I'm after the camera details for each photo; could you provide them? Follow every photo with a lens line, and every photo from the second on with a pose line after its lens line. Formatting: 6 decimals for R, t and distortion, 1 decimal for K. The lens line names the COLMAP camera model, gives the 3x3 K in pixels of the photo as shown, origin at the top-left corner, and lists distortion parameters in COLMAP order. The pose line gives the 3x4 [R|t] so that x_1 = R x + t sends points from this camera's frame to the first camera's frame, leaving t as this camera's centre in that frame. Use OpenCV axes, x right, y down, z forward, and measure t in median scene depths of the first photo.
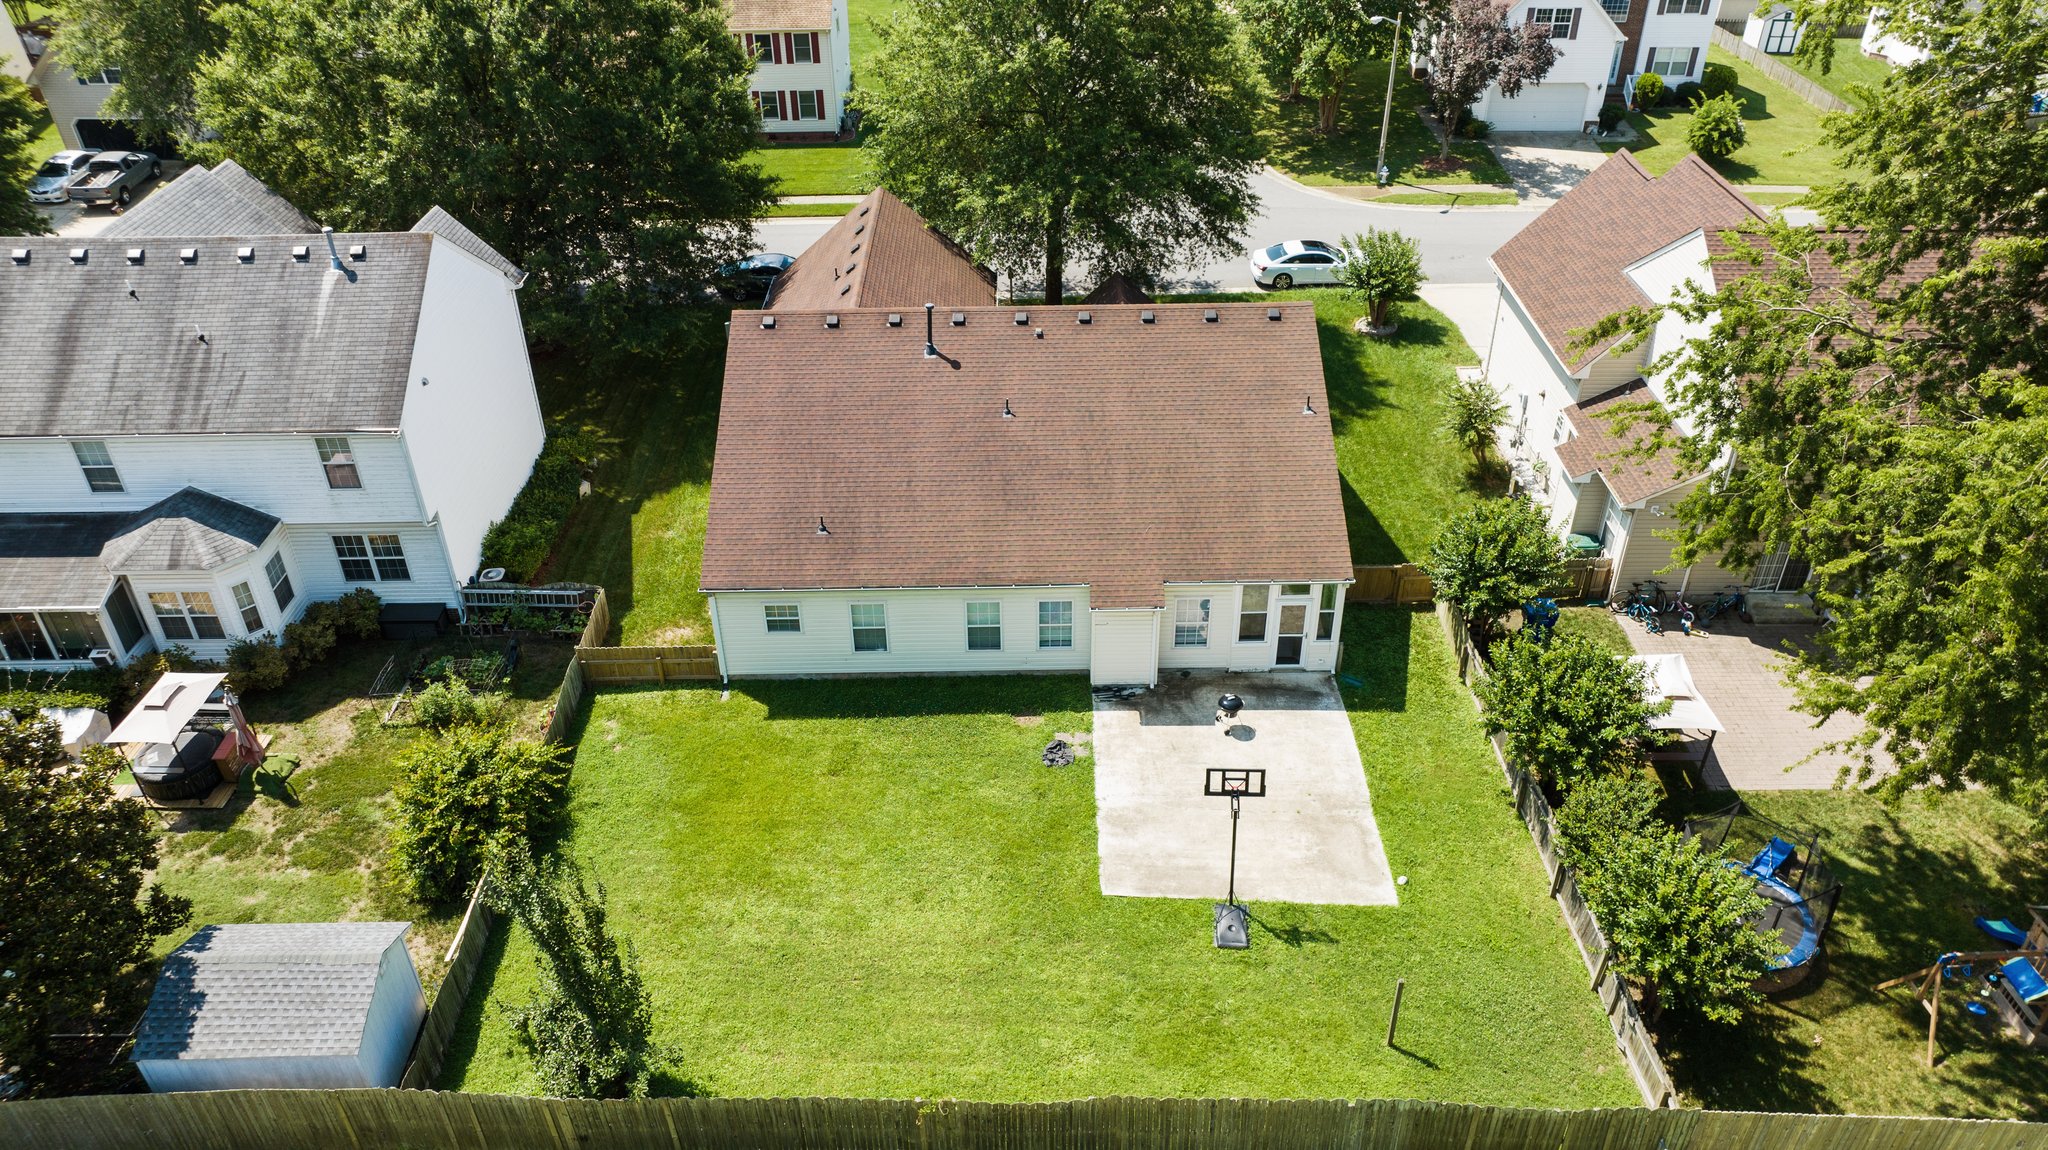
lens RADIAL K [[1458.1, 0, 1024.0], [0, 1458.1, 575.0], [0, 0, 1]] dist [-0.022221, -0.003167]
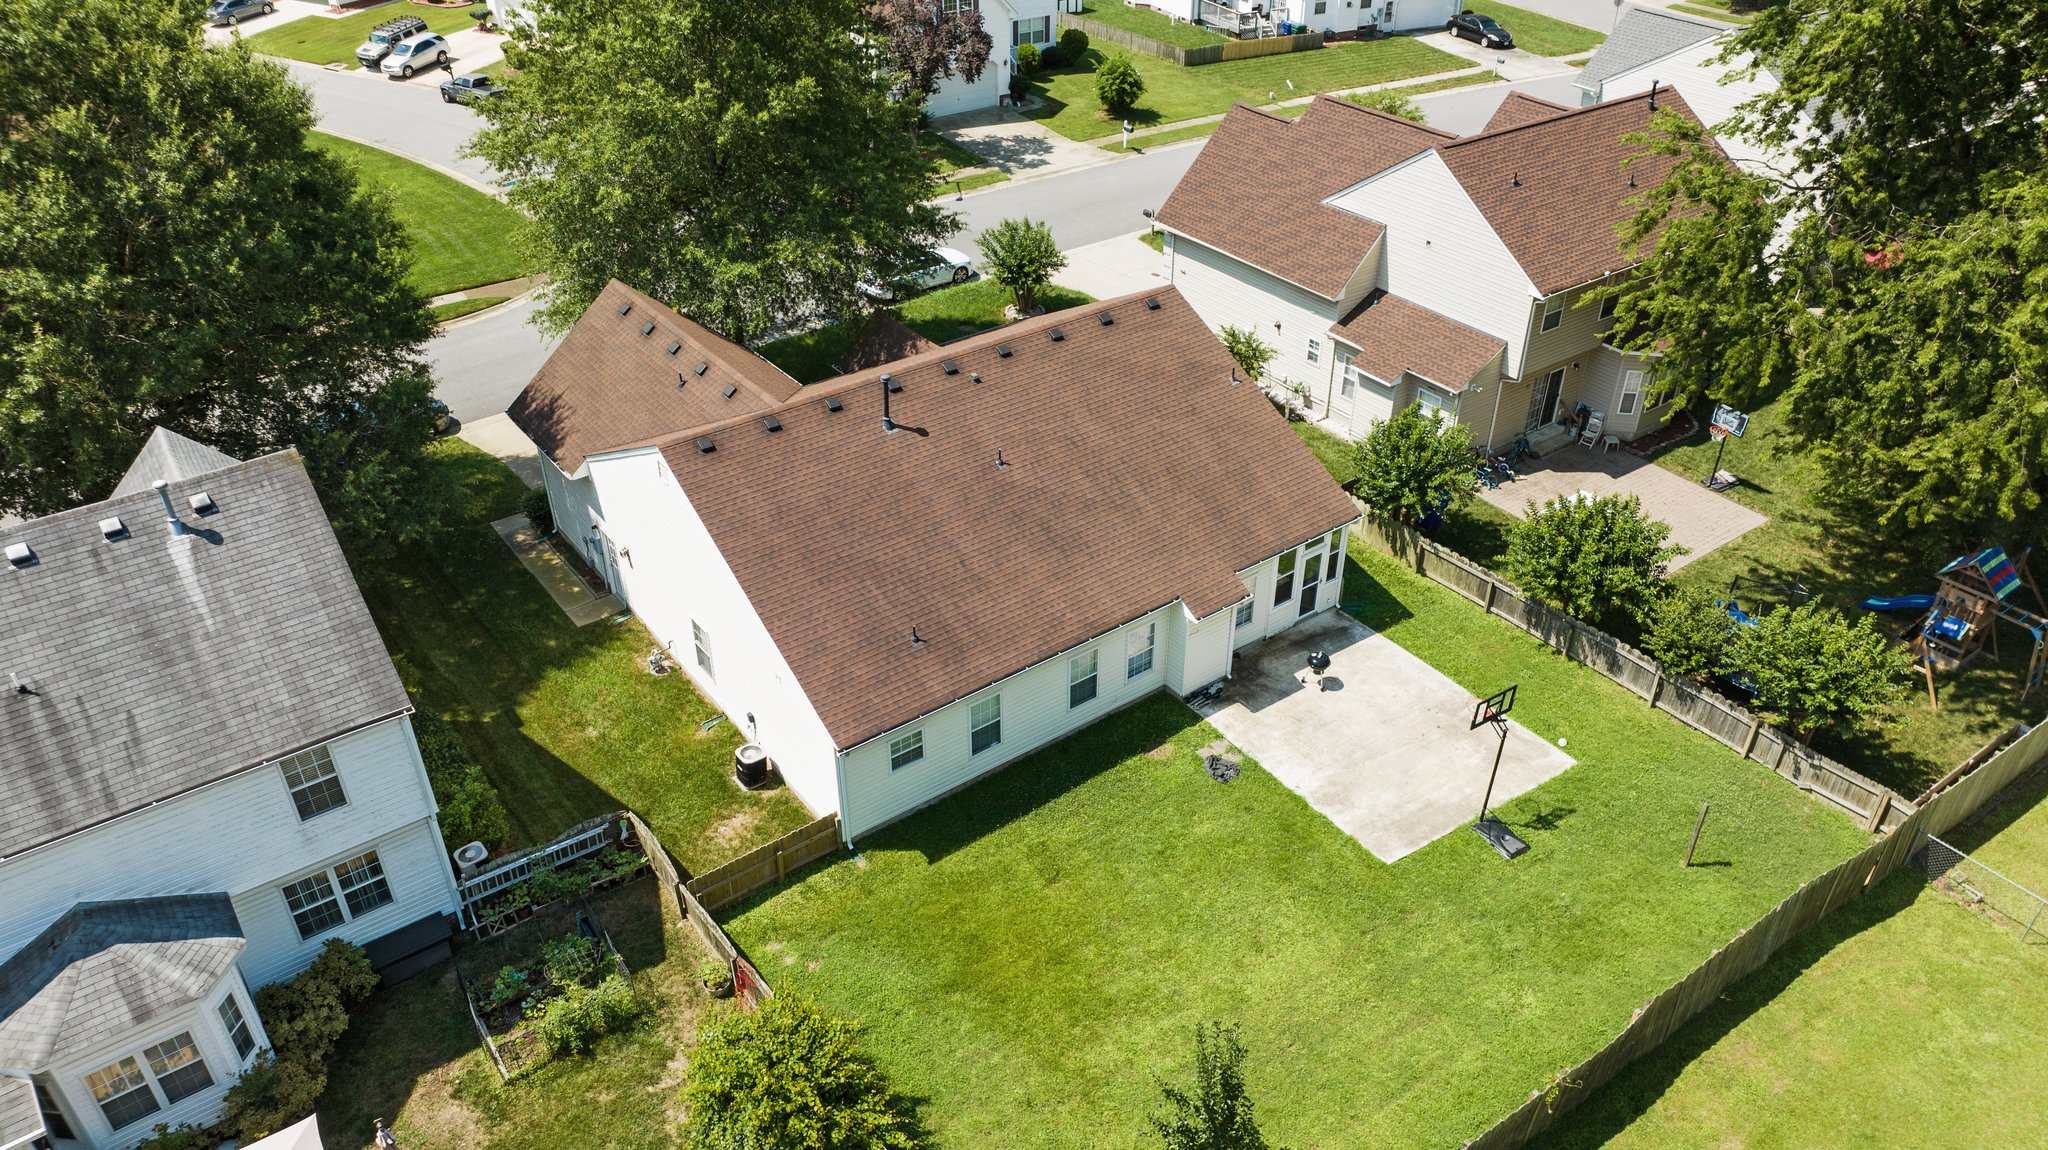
lens RADIAL K [[1451.3, 0, 1024.0], [0, 1451.3, 575.0], [0, 0, 1]] dist [-0.015461, 0.001485]
pose [[0.808512, -0.318732, 0.494690, -0.506783], [0.322669, 0.943101, 0.080281, -0.117901], [-0.492131, 0.094713, 0.865353, 0.187920]]
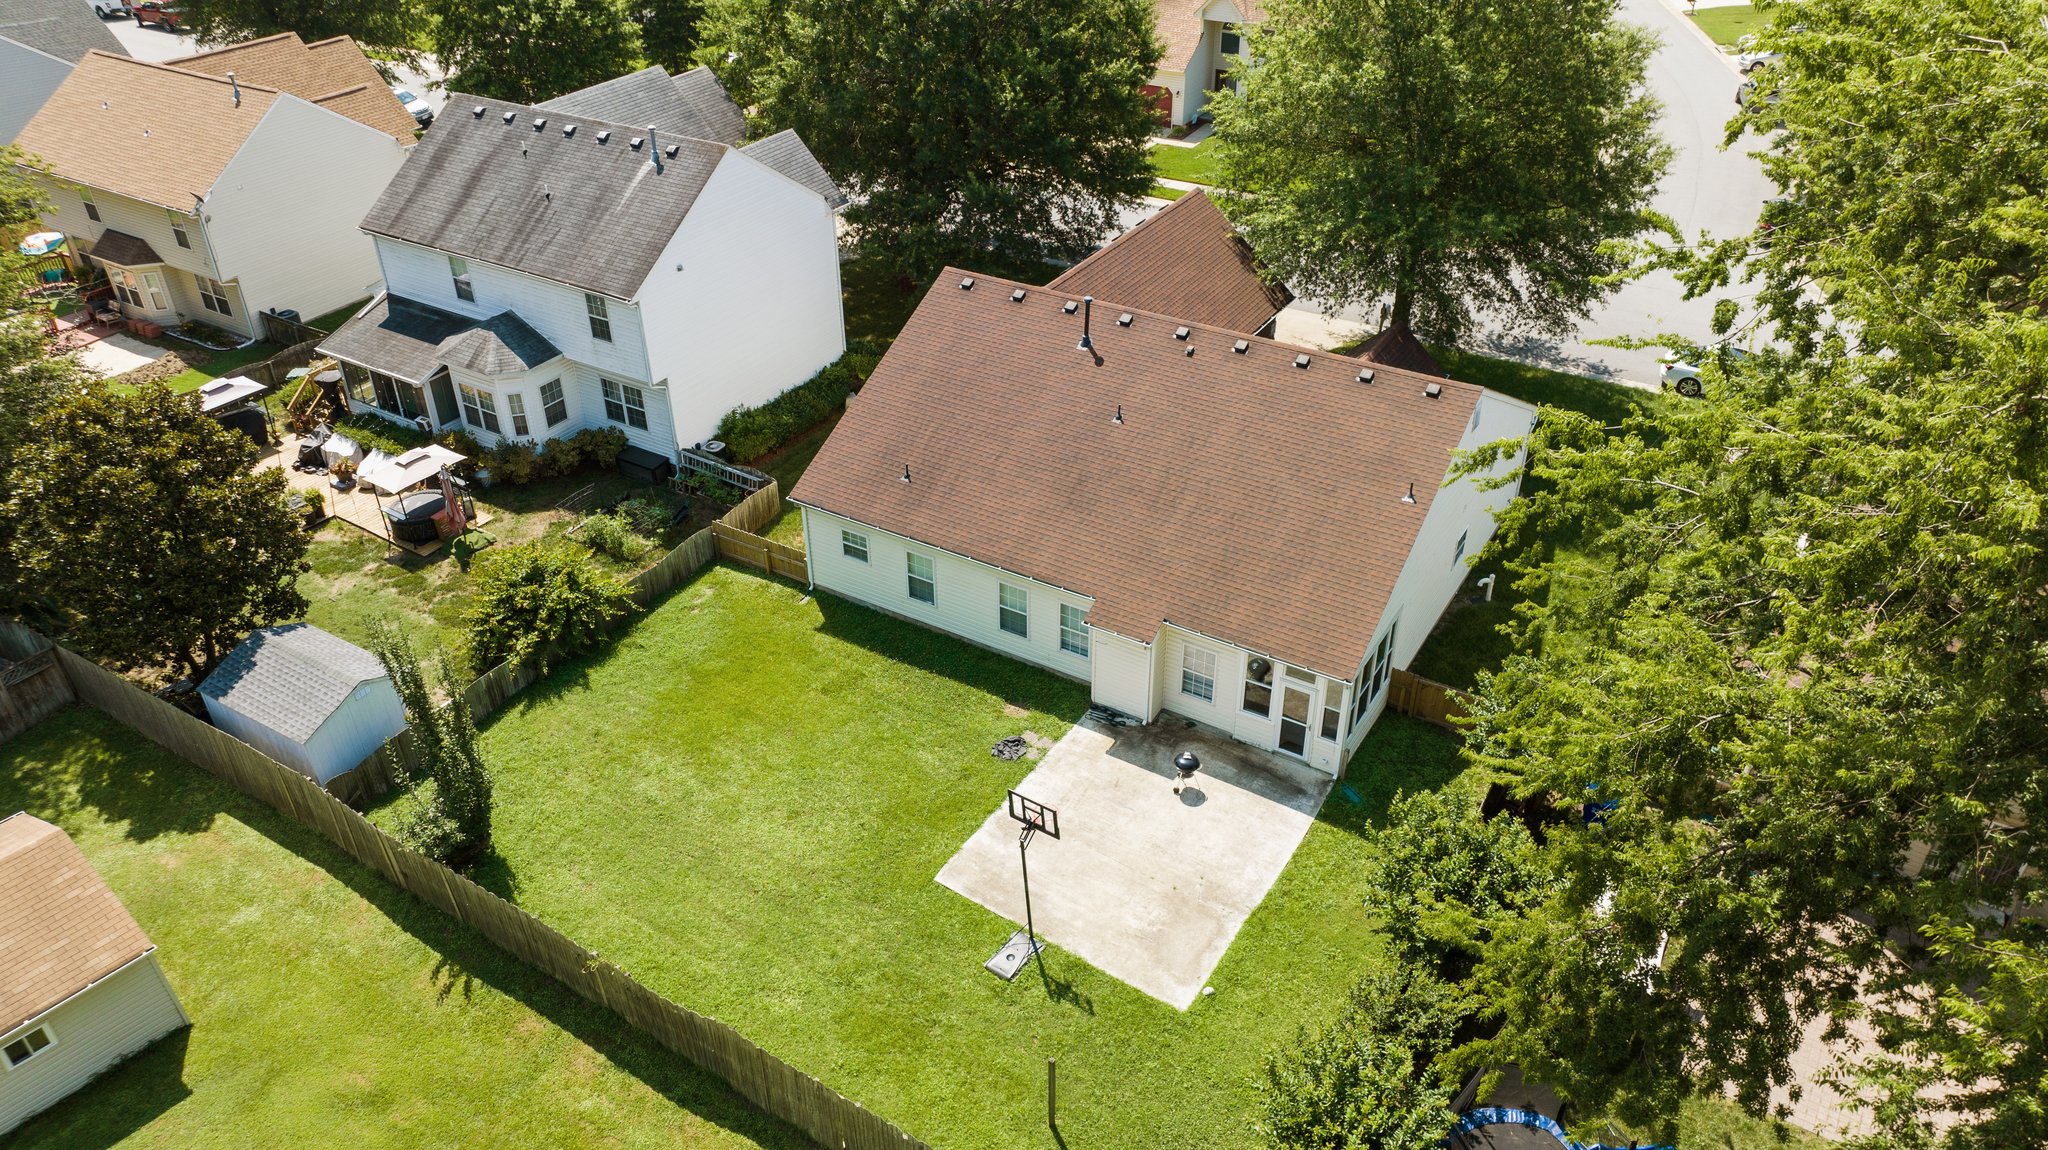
lens RADIAL K [[1450.3, 0, 1015.0], [0, 1450.3, 583.0], [0, 0, 1]] dist [0.002678, -0.085719]
pose [[0.847116, 0.297619, -0.440247, 0.413488], [-0.294798, 0.952480, 0.076657, -0.061008], [0.442141, 0.064846, 0.894598, 0.090056]]
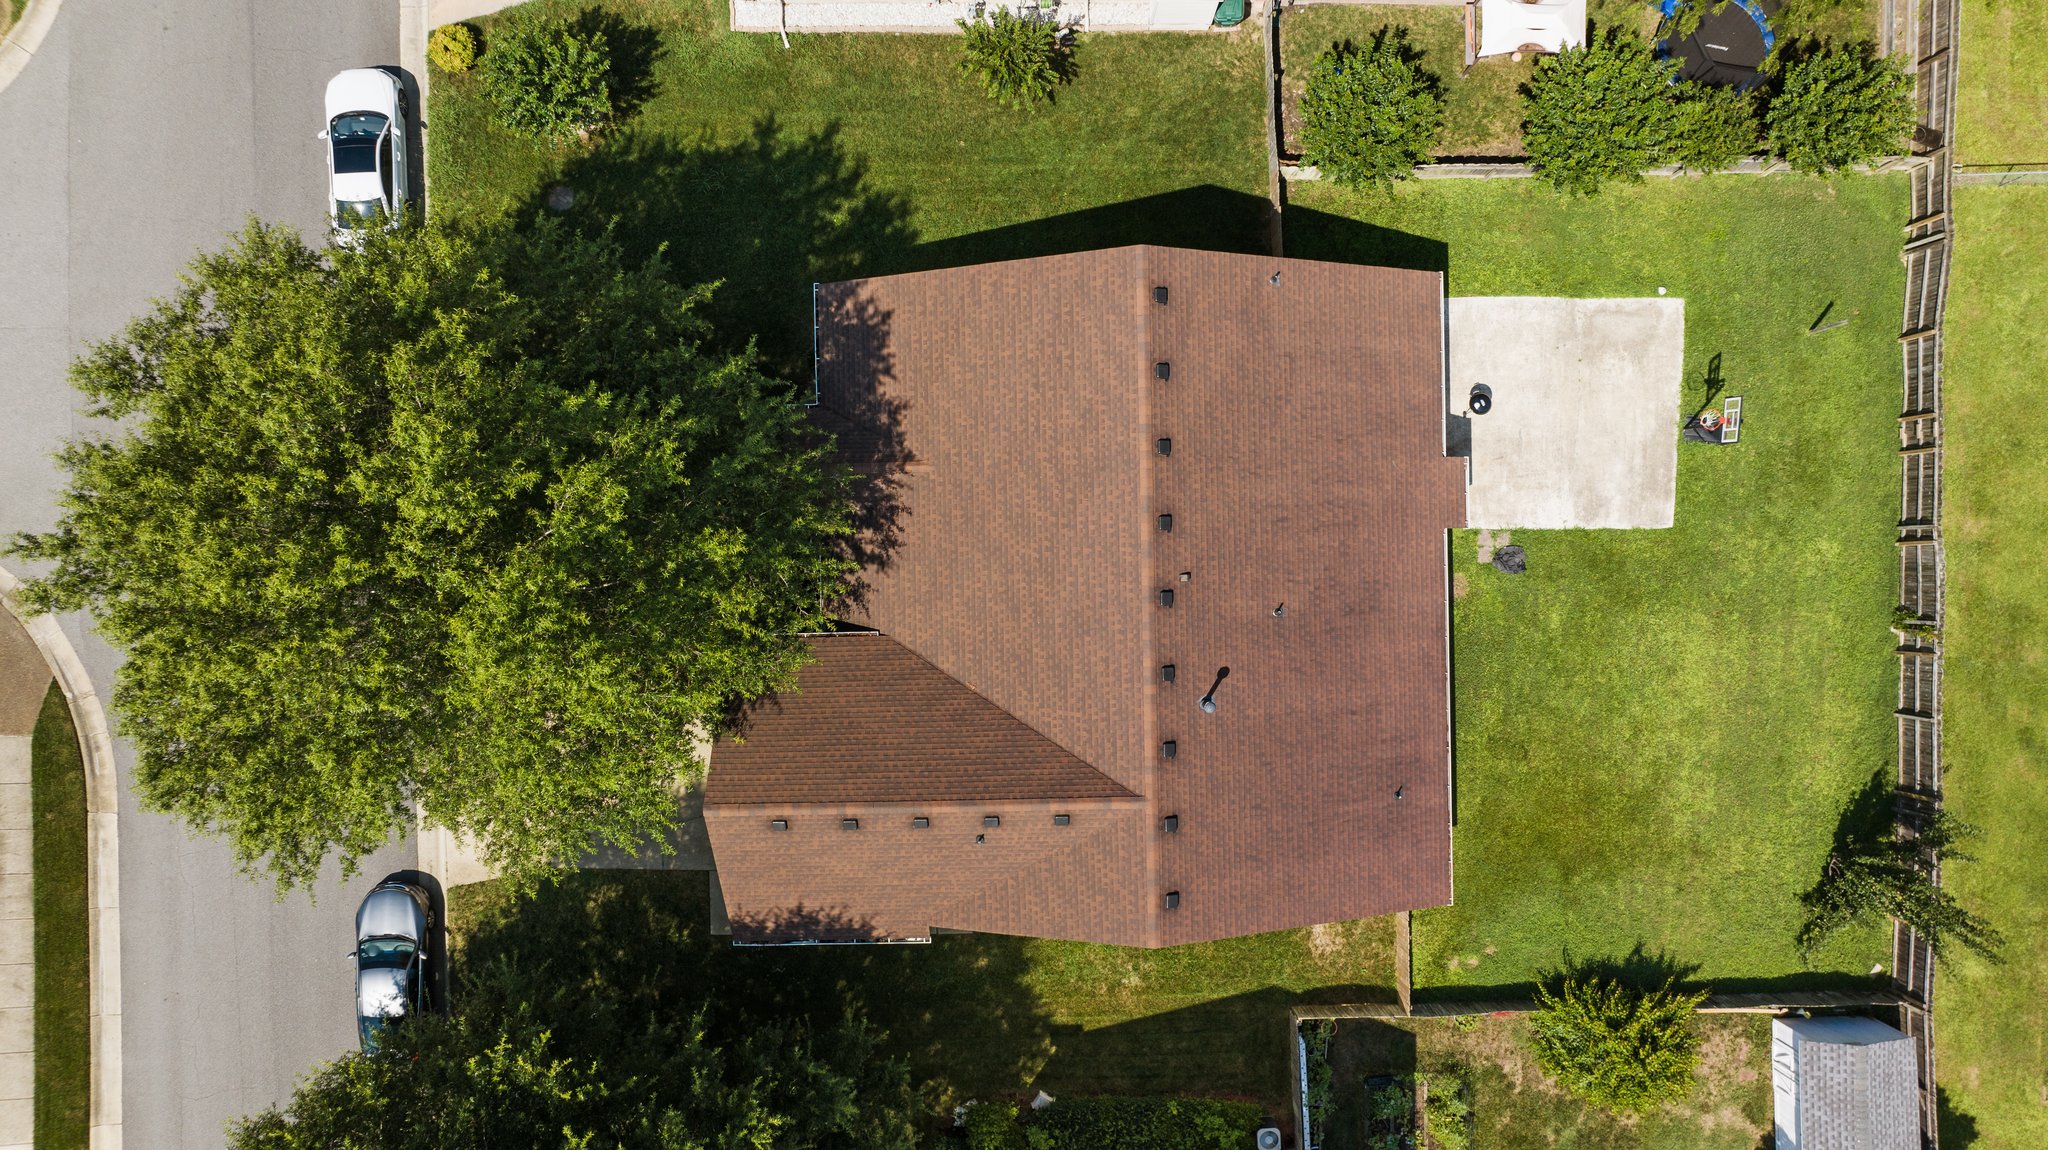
lens RADIAL K [[1451.3, 0, 1024.0], [0, 1451.3, 575.0], [0, 0, 1]] dist [-0.015461, 0.001485]
pose [[-0.009169, -0.999945, 0.005103, 0.008737], [0.558940, -0.000893, 0.829208, -0.981319], [-0.829158, 0.010455, 0.558917, 0.647917]]
